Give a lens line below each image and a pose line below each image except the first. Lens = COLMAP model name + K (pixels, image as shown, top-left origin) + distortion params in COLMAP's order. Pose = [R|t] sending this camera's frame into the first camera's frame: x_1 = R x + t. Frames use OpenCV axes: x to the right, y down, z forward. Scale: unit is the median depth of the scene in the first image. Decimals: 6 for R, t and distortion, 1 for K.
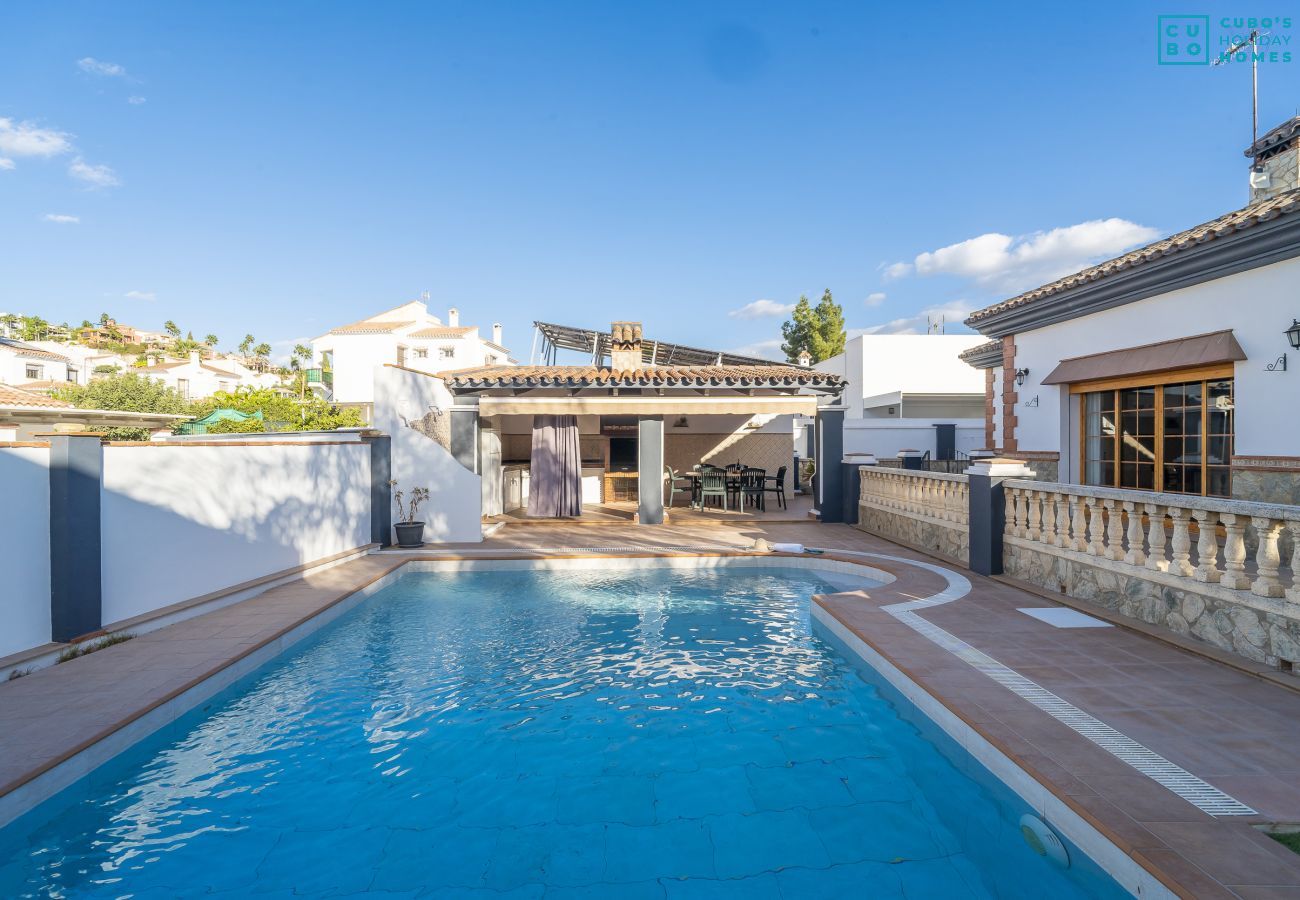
lens RADIAL K [[611.0, 0, 640.1], [0, 611.0, 432.7], [0, 0, 1]] dist [-0.003493, 0.001340]
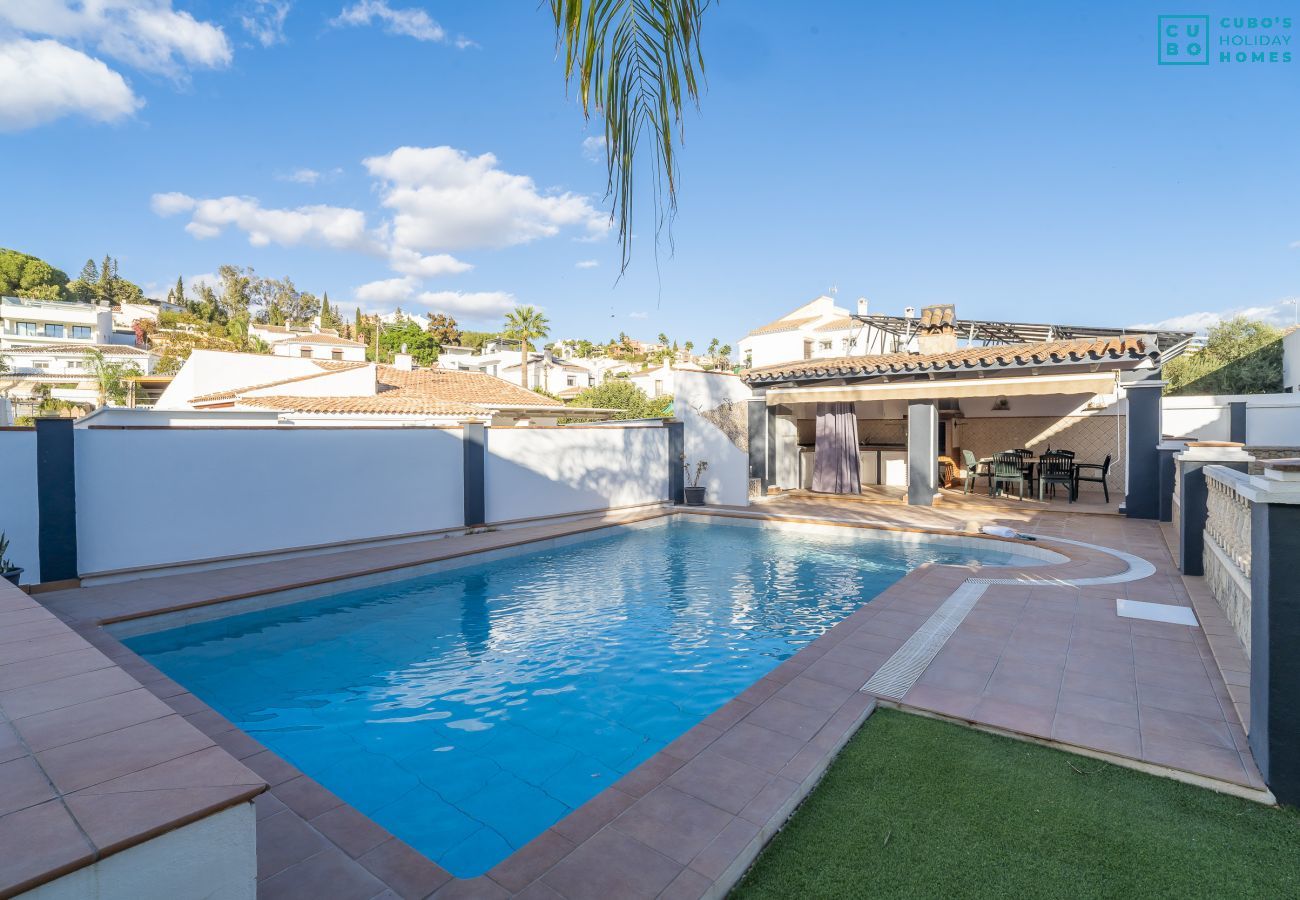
lens RADIAL K [[611.0, 0, 679.6], [0, 611.0, 444.9], [0, 0, 1]] dist [-0.003493, 0.001340]
pose [[0.806464, 0.011581, -0.591170, 0.294015], [0.012782, 0.999233, 0.037012, 0.003759], [0.591145, -0.037405, 0.805698, -0.068848]]
